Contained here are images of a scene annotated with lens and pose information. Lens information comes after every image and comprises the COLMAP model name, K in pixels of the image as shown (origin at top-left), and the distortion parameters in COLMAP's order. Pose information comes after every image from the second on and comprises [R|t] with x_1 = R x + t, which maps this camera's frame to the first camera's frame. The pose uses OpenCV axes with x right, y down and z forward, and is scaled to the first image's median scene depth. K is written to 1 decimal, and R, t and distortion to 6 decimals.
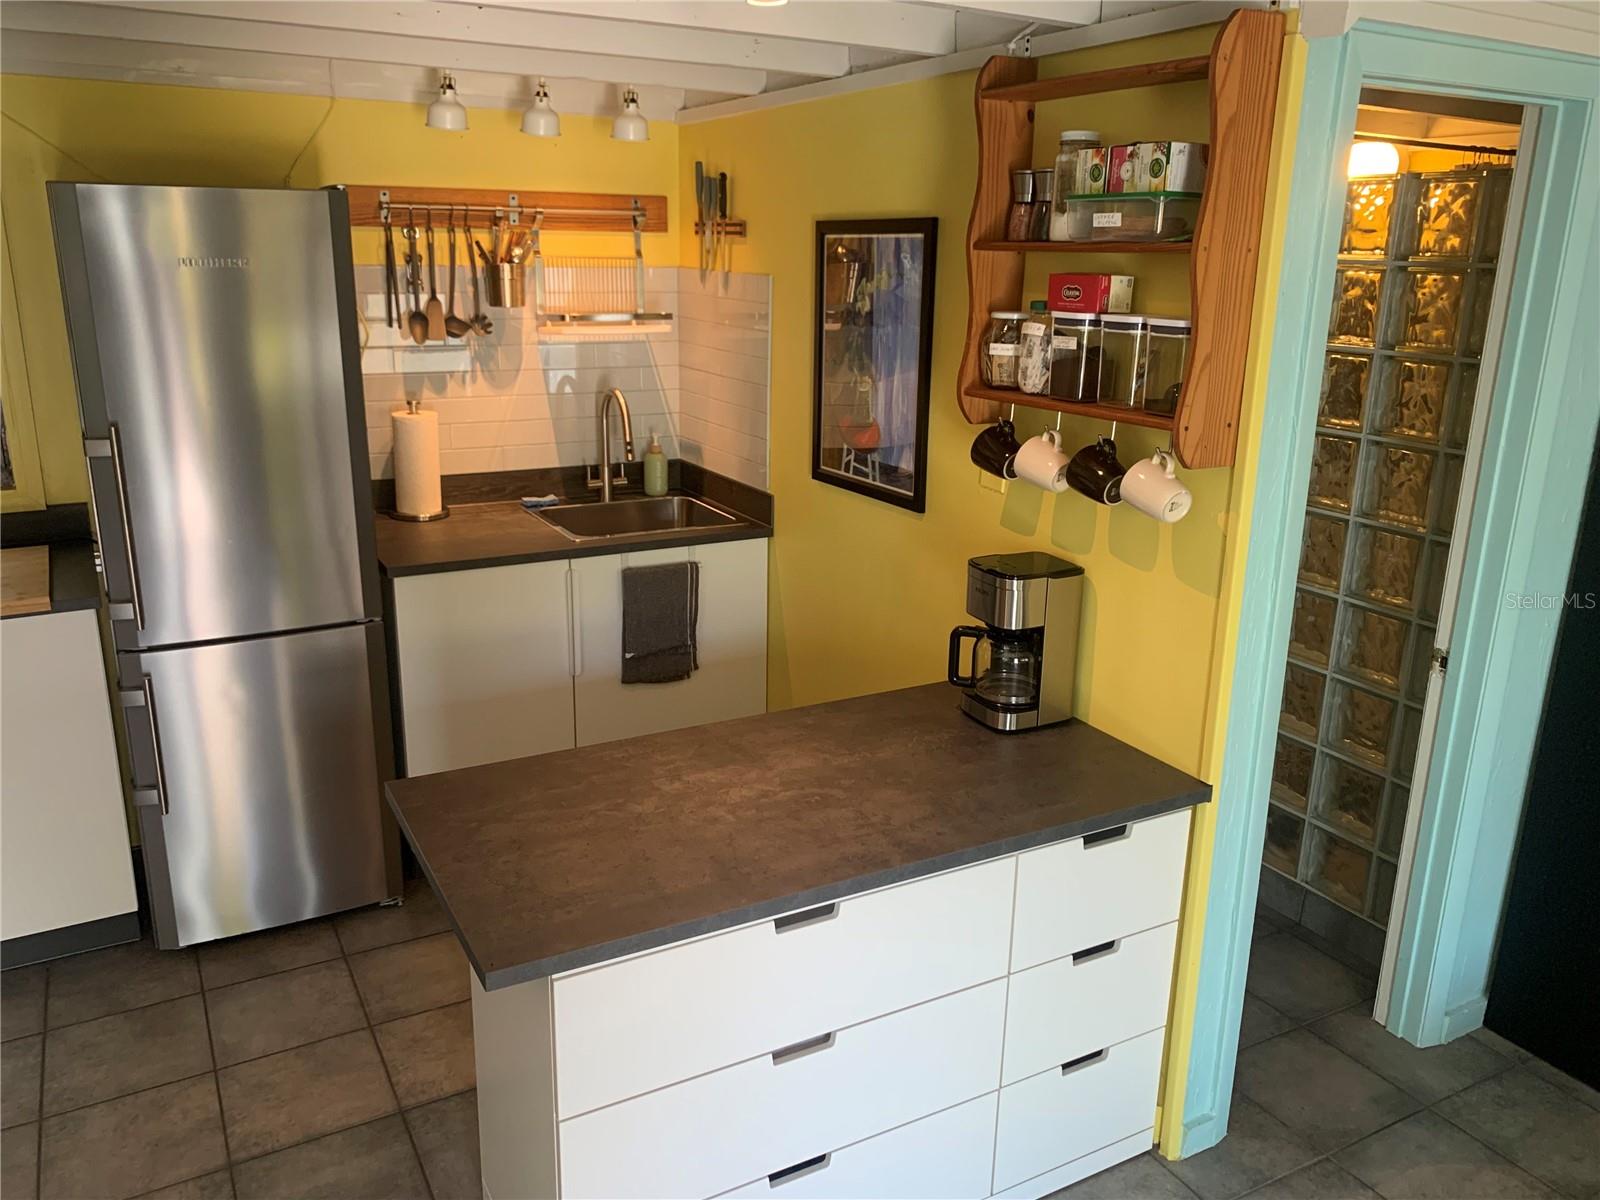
lens RADIAL K [[1223.7, 0, 783.7], [0, 1223.7, 595.5], [0, 0, 1]] dist [0.081694, -0.147510]
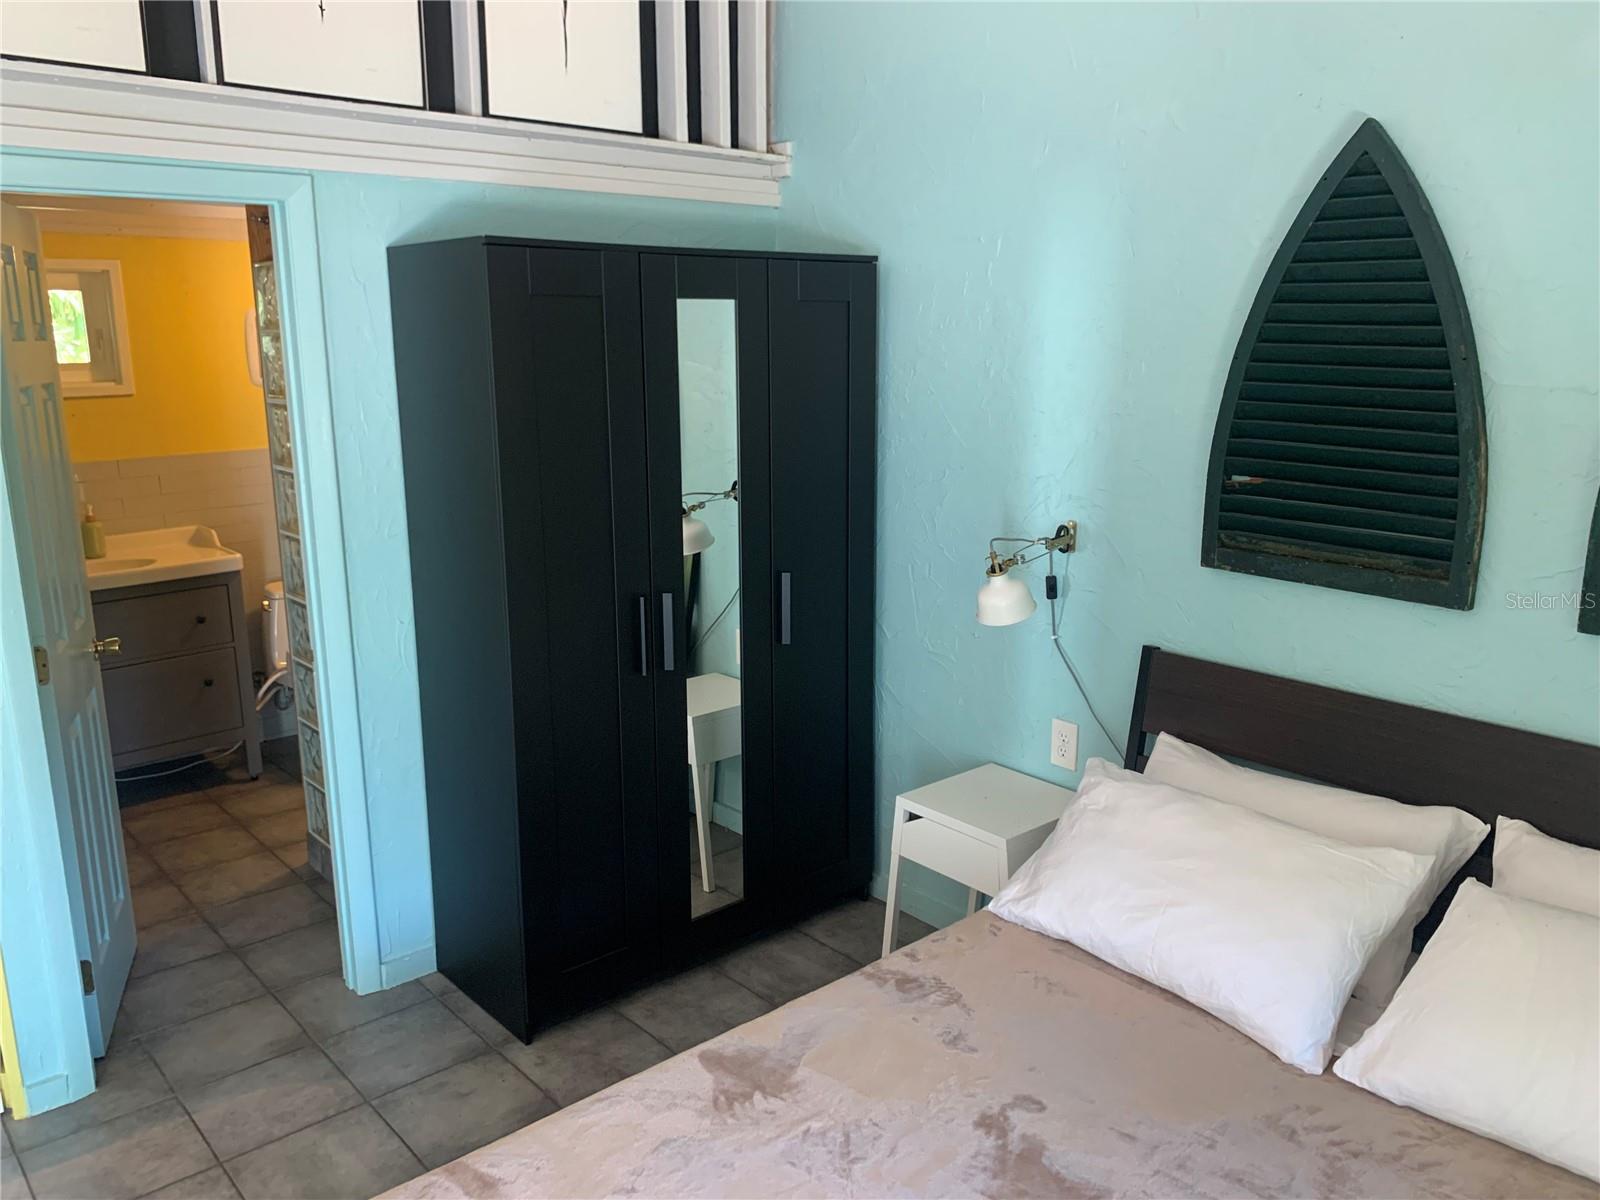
lens RADIAL K [[1223.7, 0, 783.7], [0, 1223.7, 595.5], [0, 0, 1]] dist [0.081694, -0.147510]
pose [[0.975301, -0.076770, 0.207109, 0.726413], [0.088259, 0.994997, -0.046806, 0.085001], [-0.202479, 0.063929, 0.977198, -0.256039]]
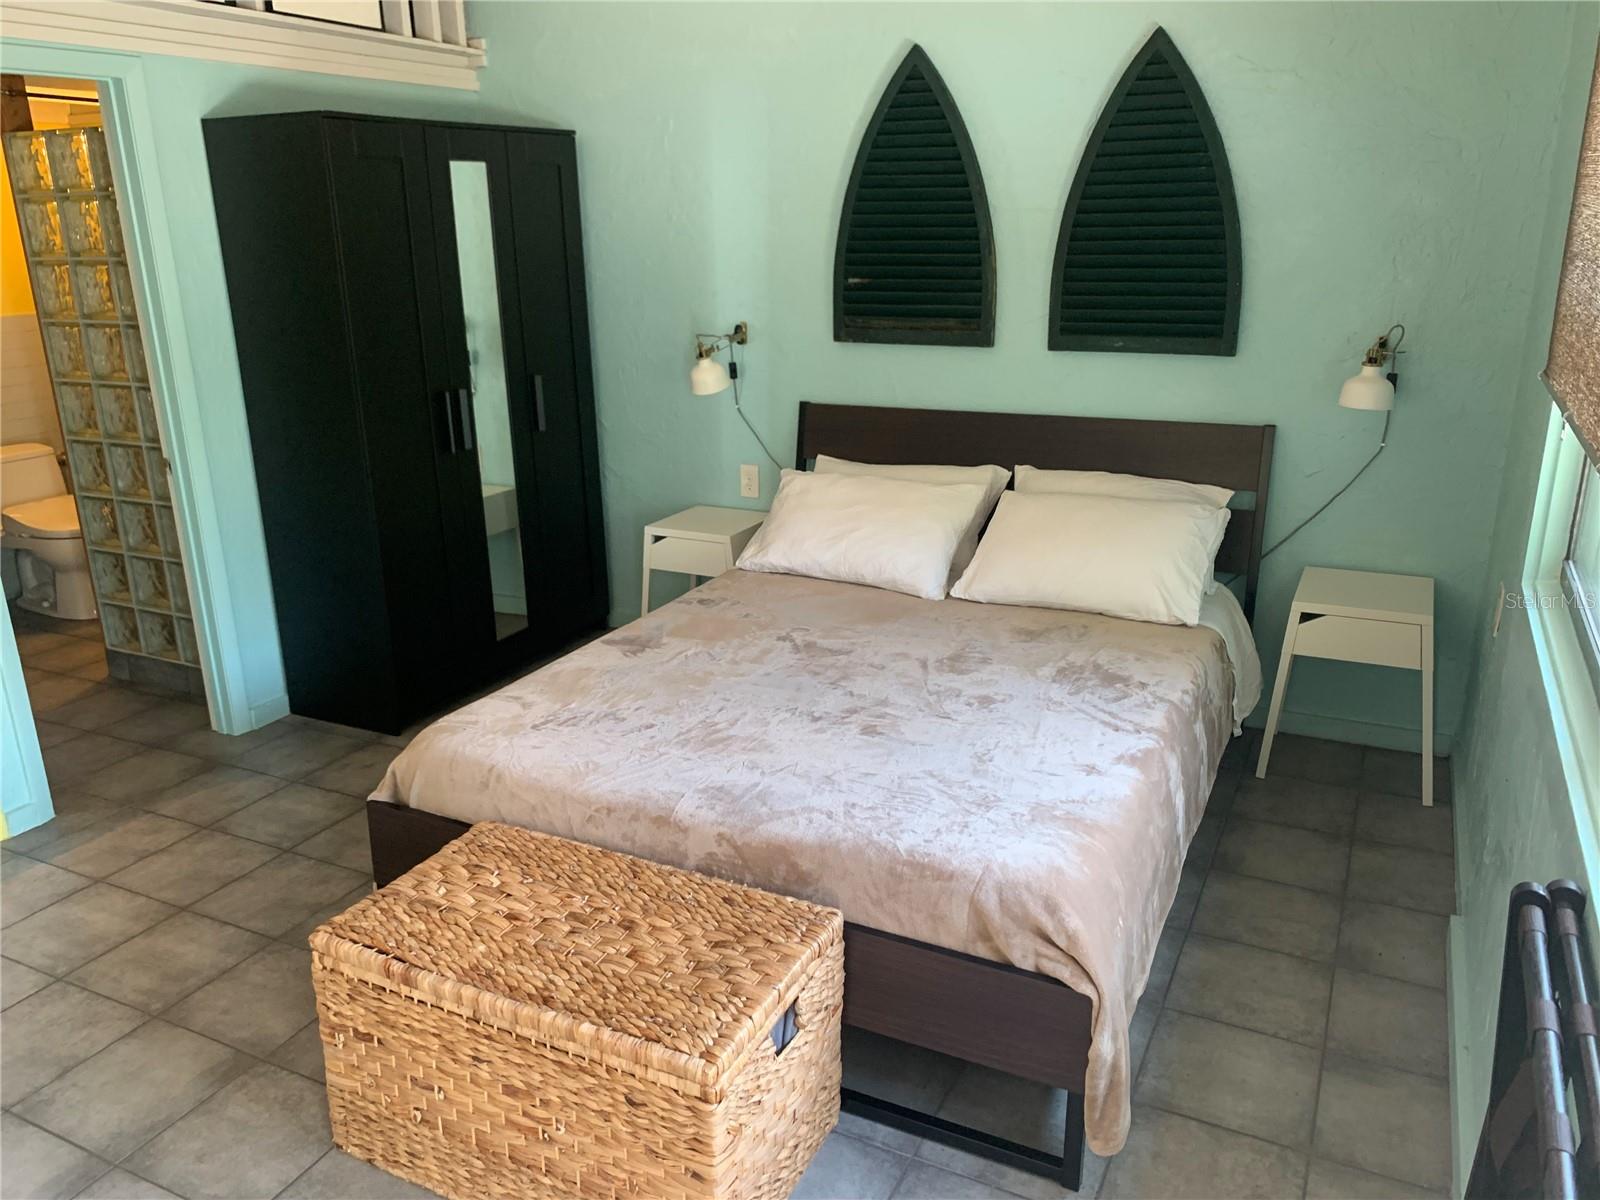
lens RADIAL K [[1223.7, 0, 783.7], [0, 1223.7, 595.5], [0, 0, 1]] dist [0.081694, -0.147510]
pose [[0.821064, -0.207542, 0.531771, 0.320464], [0.193470, 0.977604, 0.082823, 0.219448], [-0.537051, 0.034879, 0.842828, -0.606477]]
